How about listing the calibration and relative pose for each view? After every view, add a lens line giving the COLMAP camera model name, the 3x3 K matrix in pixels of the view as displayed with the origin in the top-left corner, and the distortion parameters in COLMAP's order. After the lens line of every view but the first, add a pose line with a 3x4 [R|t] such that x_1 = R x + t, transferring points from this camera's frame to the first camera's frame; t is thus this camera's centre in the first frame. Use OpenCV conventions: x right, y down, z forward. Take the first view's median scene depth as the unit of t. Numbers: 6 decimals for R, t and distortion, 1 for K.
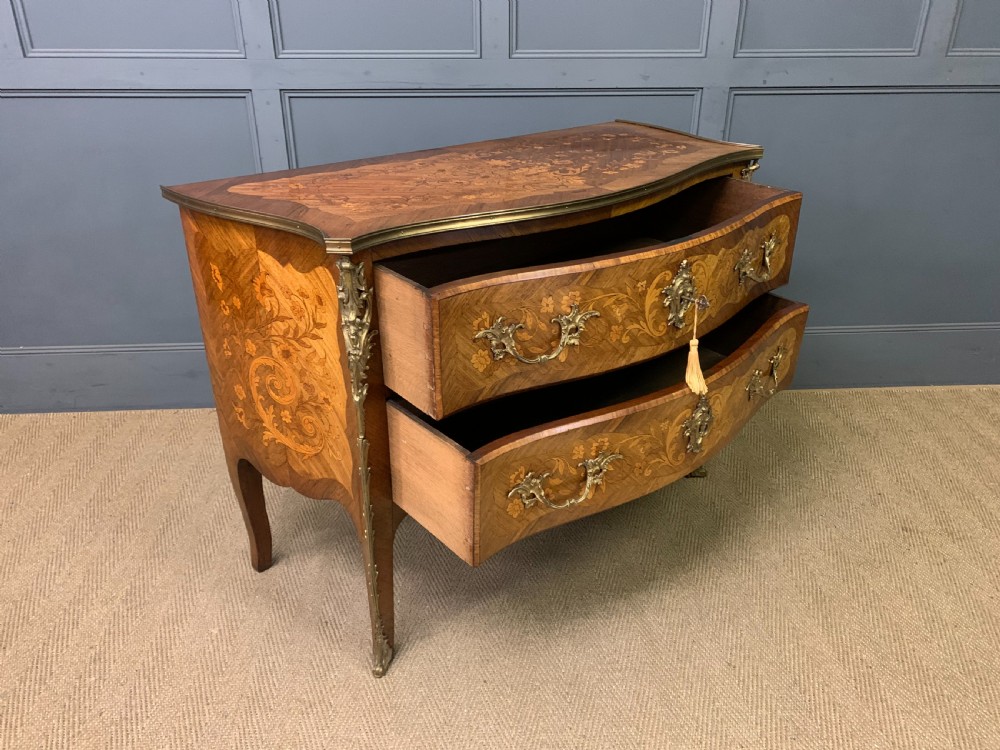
lens RADIAL K [[773.2, 0, 505.0], [0, 773.2, 377.1], [0, 0, 1]] dist [0.033678, -0.017155]
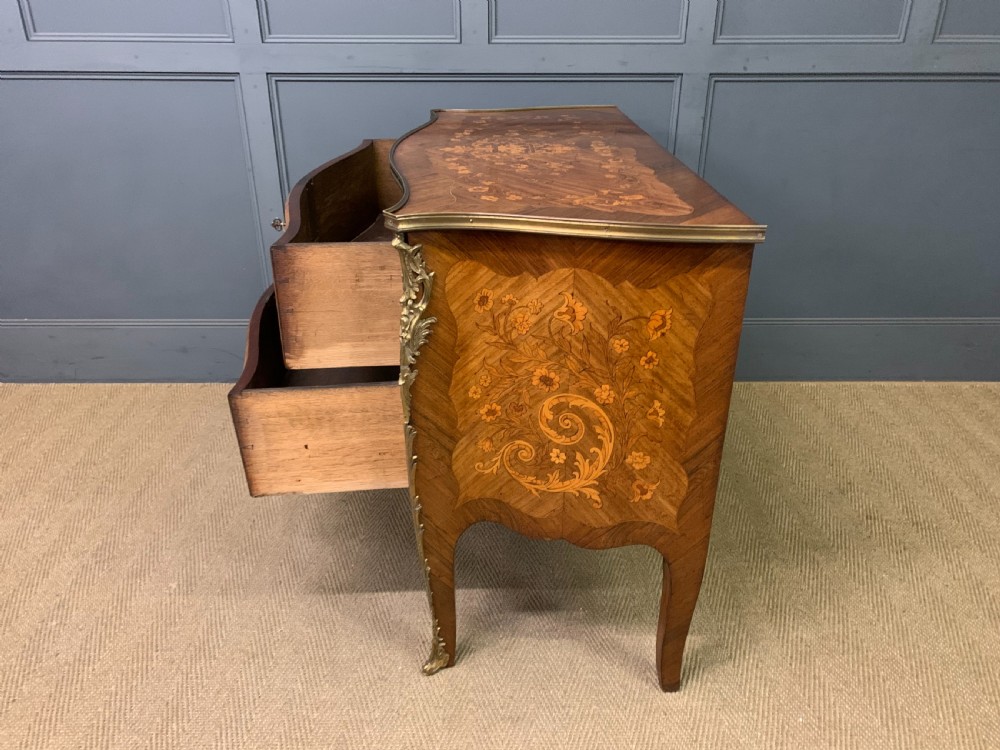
lens RADIAL K [[773.2, 0, 499.8], [0, 773.2, 378.5], [0, 0, 1]] dist [0.033678, -0.017155]
pose [[0.998030, 0.026238, -0.056992, 0.119573], [-0.026529, 0.999639, -0.004358, 0.043712], [0.056857, 0.005861, 0.998365, -0.018789]]
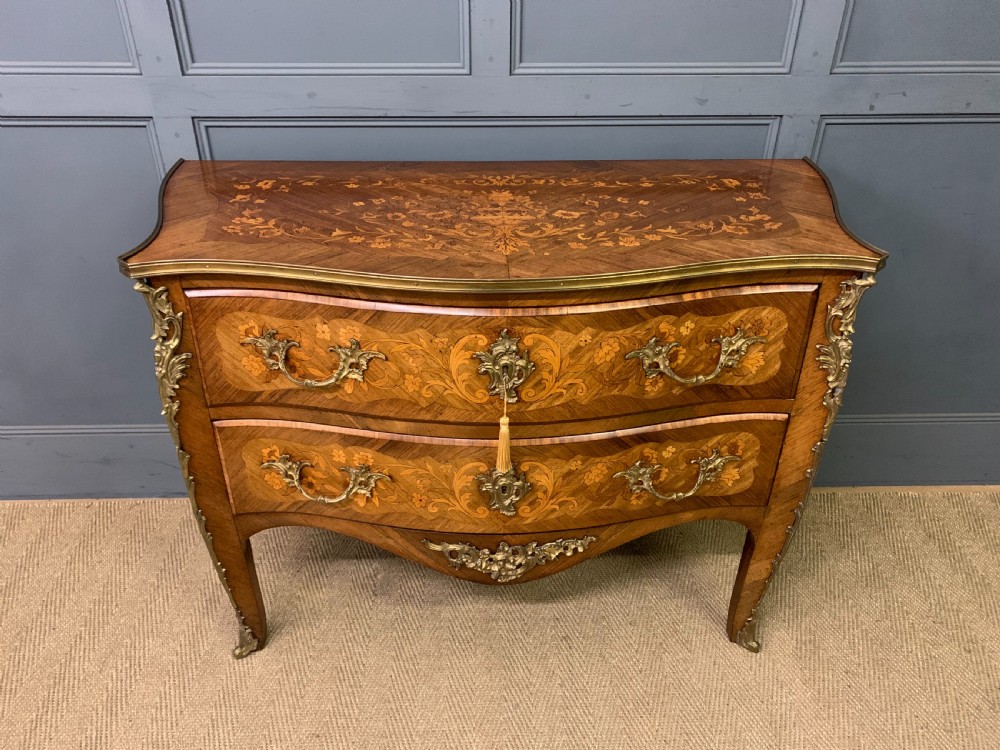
lens RADIAL K [[773.2, 0, 493.4], [0, 773.2, 369.5], [0, 0, 1]] dist [0.033678, -0.017155]
pose [[0.999022, 0.024060, -0.037093, 0.030514], [-0.020656, 0.995768, 0.089556, -0.273803], [0.039091, -0.088702, 0.995291, 0.358095]]
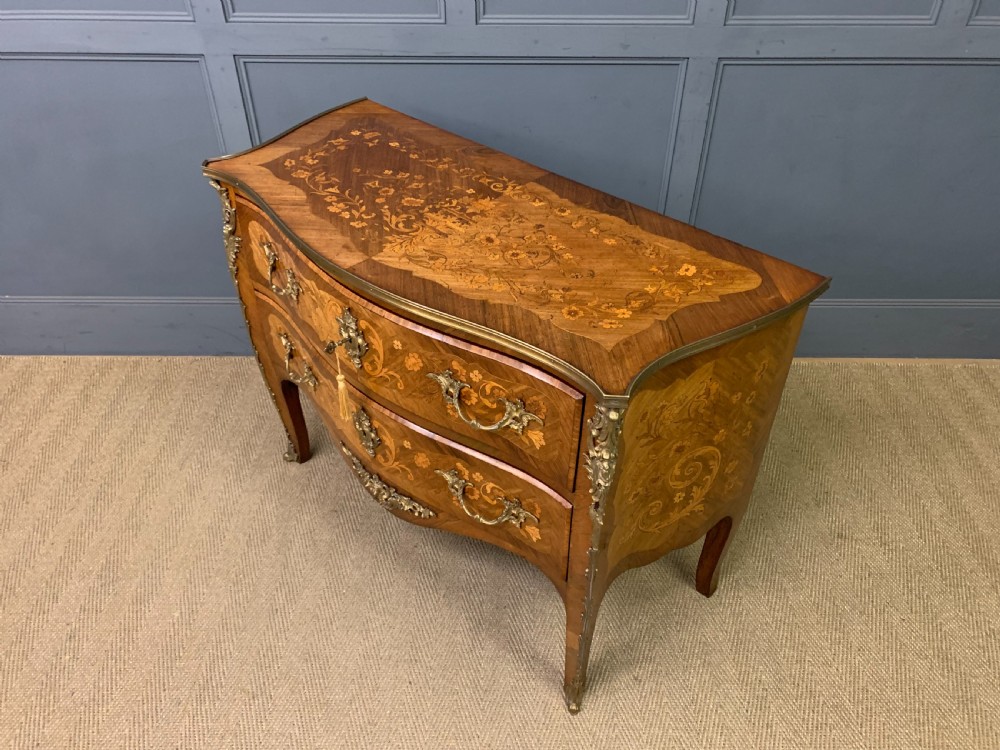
lens RADIAL K [[773.2, 0, 503.1], [0, 773.2, 377.2], [0, 0, 1]] dist [0.033678, -0.017155]
pose [[0.997576, 0.045539, -0.052607, 0.140016], [-0.033338, 0.976463, 0.213094, -0.264985], [0.061073, -0.210824, 0.975614, 0.016651]]
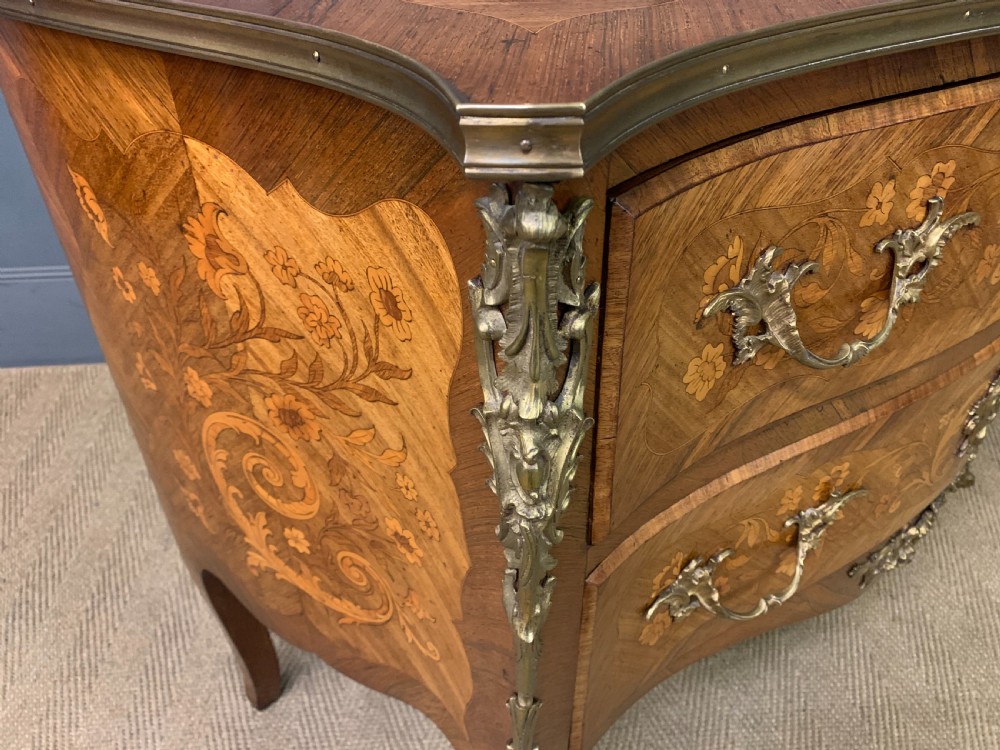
lens RADIAL K [[773.2, 0, 499.8], [0, 773.2, 378.1], [0, 0, 1]] dist [0.033678, -0.017155]
pose [[0.999935, -0.011392, 0.000838, -0.158422], [0.011035, 0.982385, 0.186544, -0.103822], [-0.002948, -0.186523, 0.982446, 0.554989]]
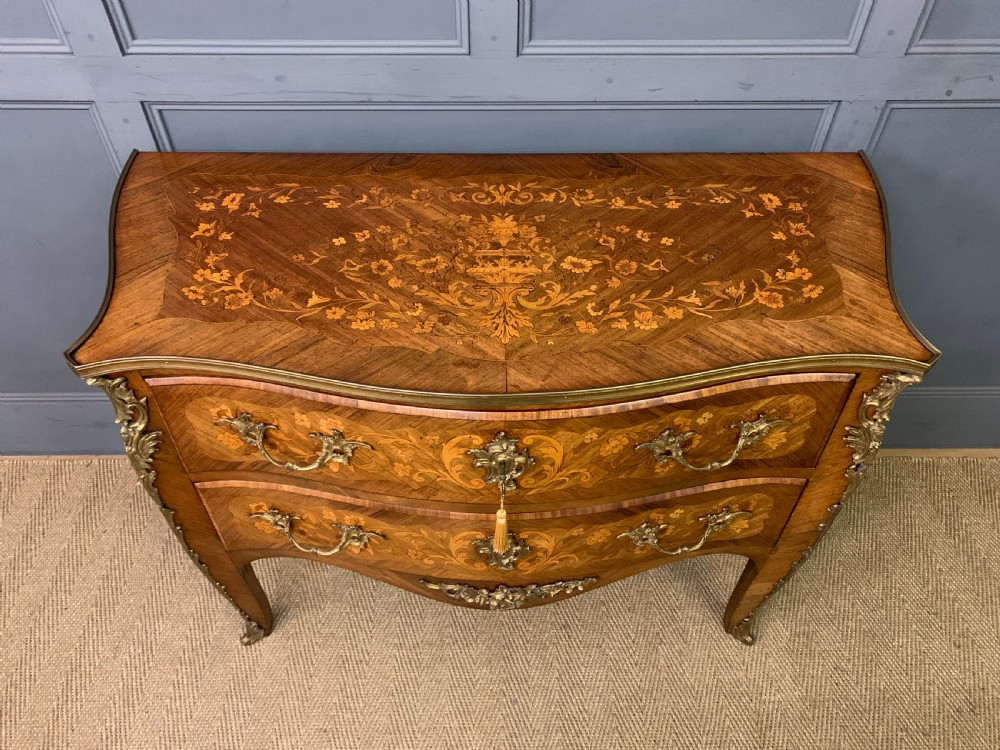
lens RADIAL K [[773.2, 0, 503.9], [0, 773.2, 369.9], [0, 0, 1]] dist [0.033678, -0.017155]
pose [[0.998292, 0.045492, -0.036667, 0.036766], [-0.029906, 0.936930, 0.348235, -0.522020], [0.050197, -0.346544, 0.936690, 0.486153]]
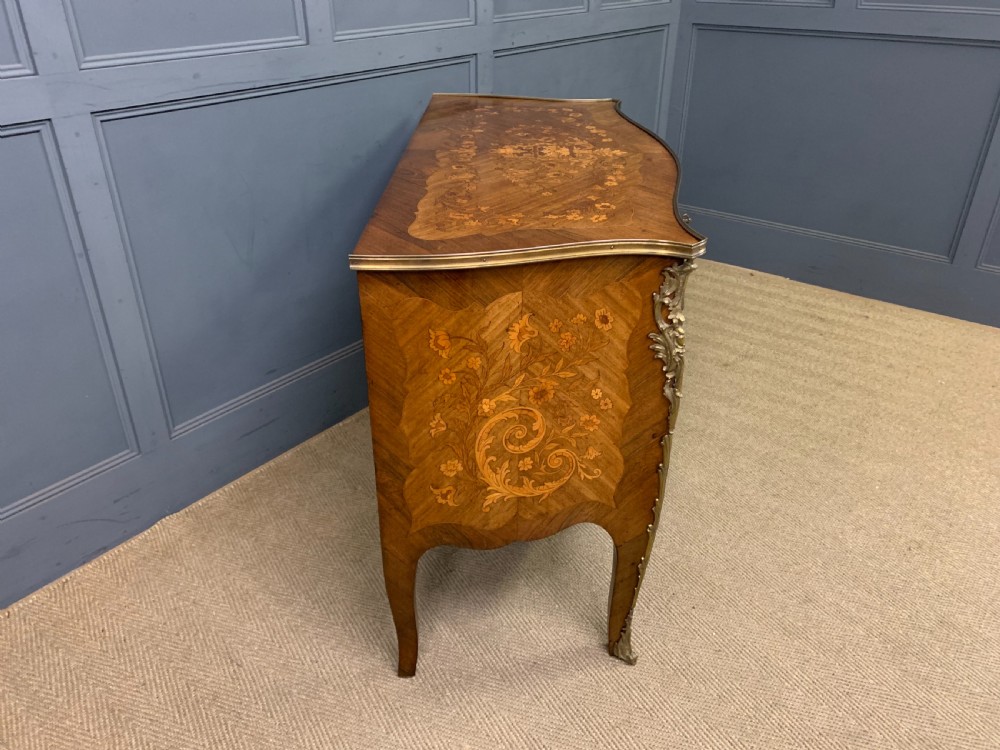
lens RADIAL K [[773.2, 0, 509.5], [0, 773.2, 371.7], [0, 0, 1]] dist [0.033678, -0.017155]
pose [[0.668290, -0.362829, 0.649418, -0.776444], [0.326346, 0.927493, 0.182359, -0.203589], [-0.668495, 0.090067, 0.738243, 0.307956]]
